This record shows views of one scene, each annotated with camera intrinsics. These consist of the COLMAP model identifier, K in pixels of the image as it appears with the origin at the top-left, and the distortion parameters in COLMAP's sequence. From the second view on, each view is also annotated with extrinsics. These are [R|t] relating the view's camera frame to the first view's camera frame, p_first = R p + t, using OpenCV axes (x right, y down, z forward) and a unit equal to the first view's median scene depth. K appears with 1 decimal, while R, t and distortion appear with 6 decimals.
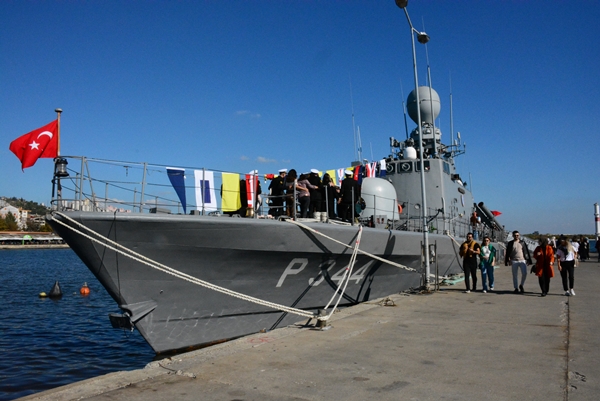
lens RADIAL K [[474.7, 0, 300.2], [0, 474.7, 200.8], [0, 0, 1]] dist [-0.006171, -0.005358]
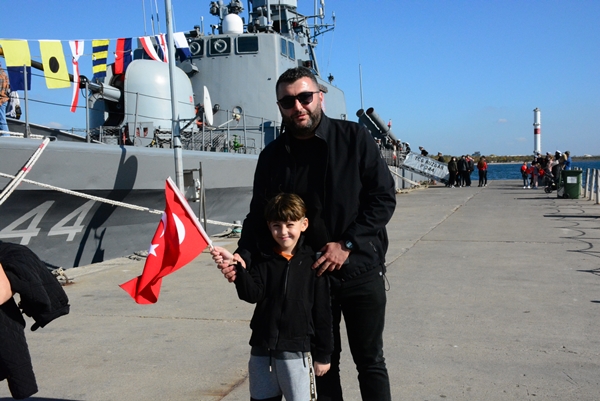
lens RADIAL K [[669.7, 0, 299.8], [0, 669.7, 200.1], [0, 0, 1]] dist [0.098103, 0.000000]
pose [[0.982901, -0.031087, 0.181493, 0.159803], [0.007857, 0.991829, 0.127333, 0.015960], [-0.183969, -0.123729, 0.975114, 0.106842]]
